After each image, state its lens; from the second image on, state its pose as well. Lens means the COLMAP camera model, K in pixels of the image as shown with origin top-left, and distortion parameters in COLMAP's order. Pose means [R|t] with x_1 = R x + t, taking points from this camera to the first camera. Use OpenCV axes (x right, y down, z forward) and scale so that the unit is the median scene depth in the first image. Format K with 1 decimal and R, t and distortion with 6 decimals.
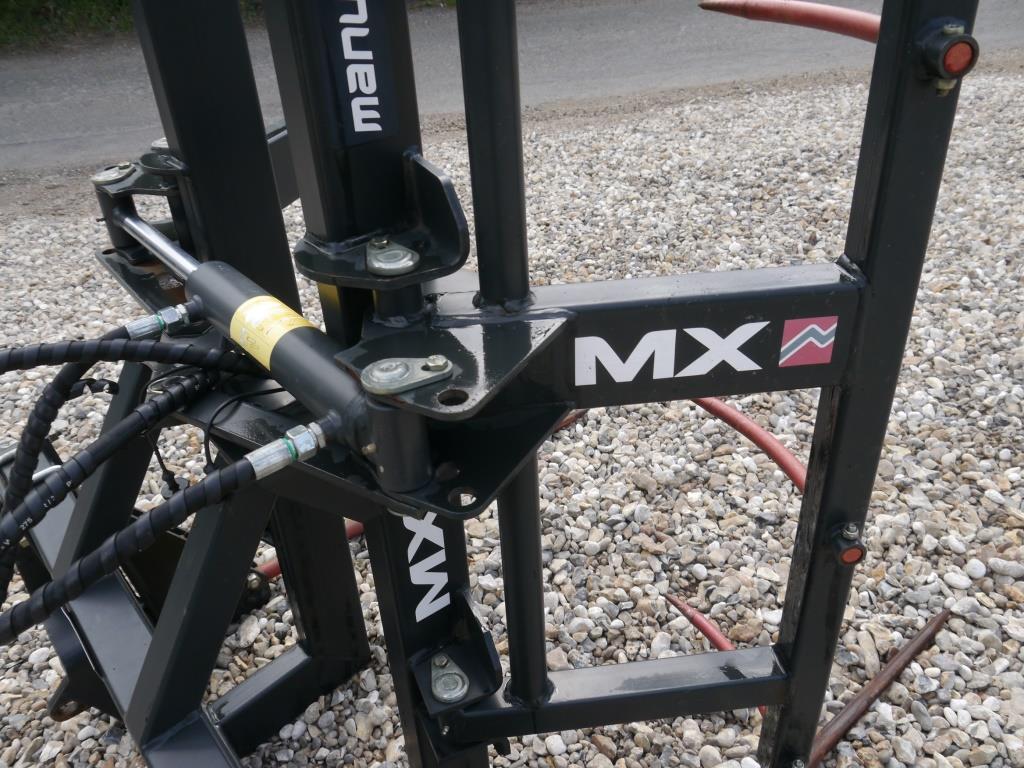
lens RADIAL K [[846.4, 0, 512.0], [0, 846.4, 384.0], [0, 0, 1]] dist [-0.044375, 0.027441]
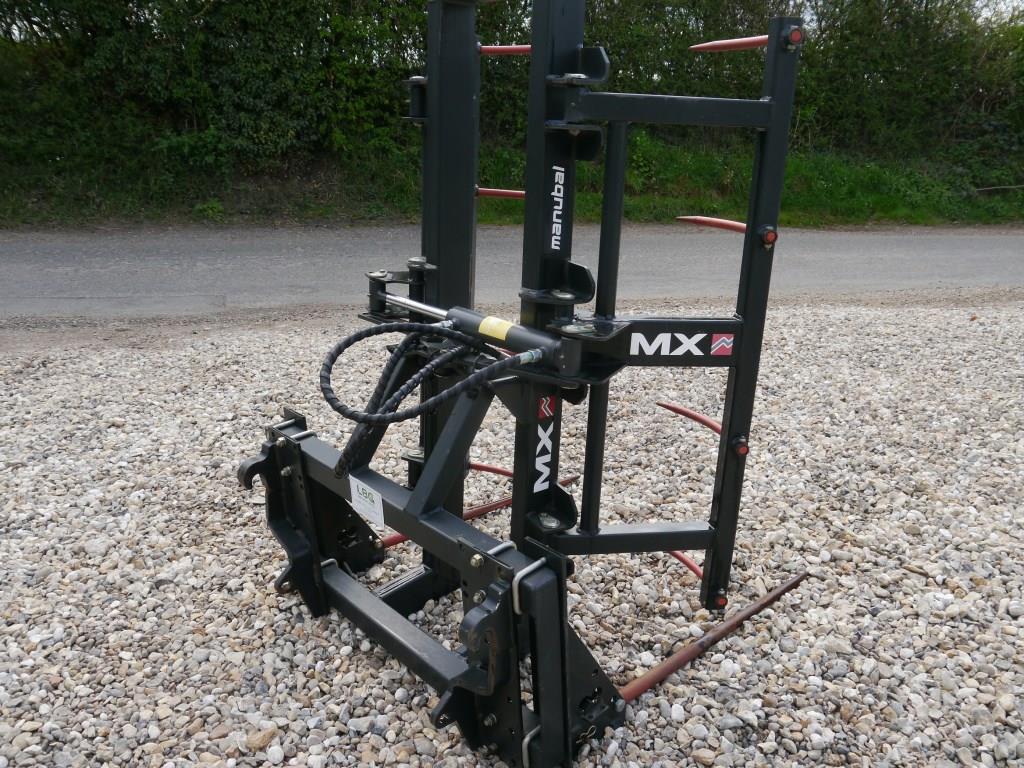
lens RADIAL K [[846.4, 0, 512.0], [0, 846.4, 384.0], [0, 0, 1]] dist [-0.044375, 0.027441]
pose [[0.994076, 0.070980, 0.082310, -0.218581], [-0.048331, 0.966992, -0.250179, 0.338698], [-0.097351, 0.244719, 0.964694, -0.621738]]
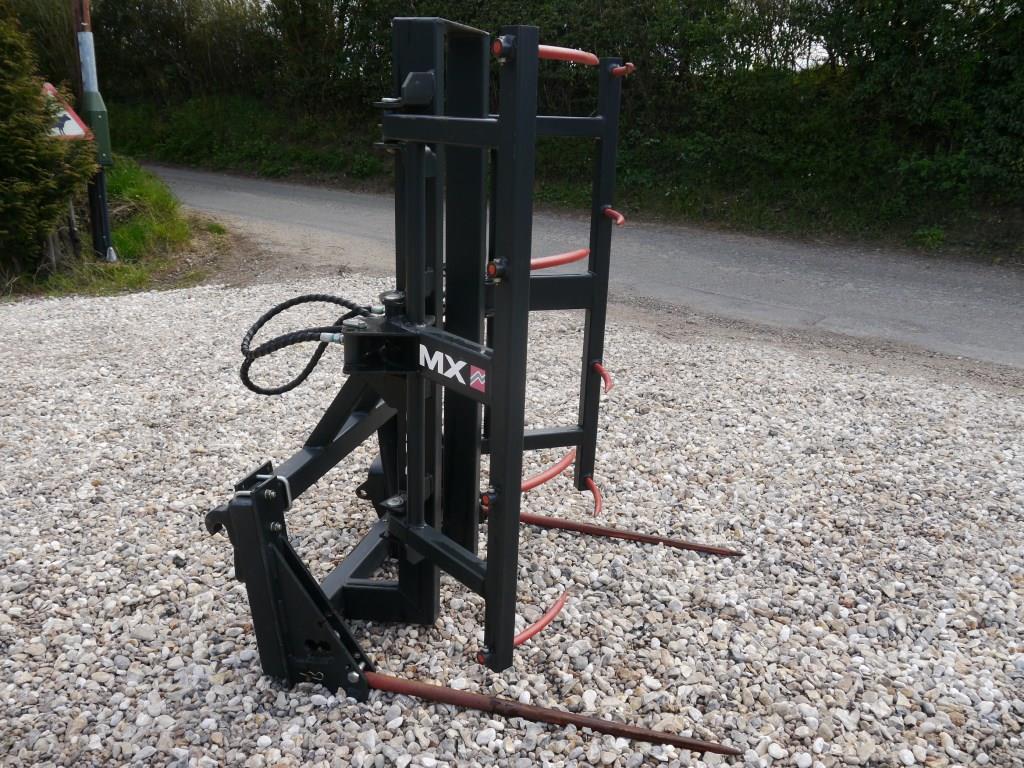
lens RADIAL K [[846.4, 0, 512.0], [0, 846.4, 384.0], [0, 0, 1]] dist [-0.044375, 0.027441]
pose [[0.573129, 0.325214, -0.752170, 1.029587], [-0.484159, 0.874930, 0.009378, -0.049779], [0.661146, 0.358796, 0.658902, -0.225533]]
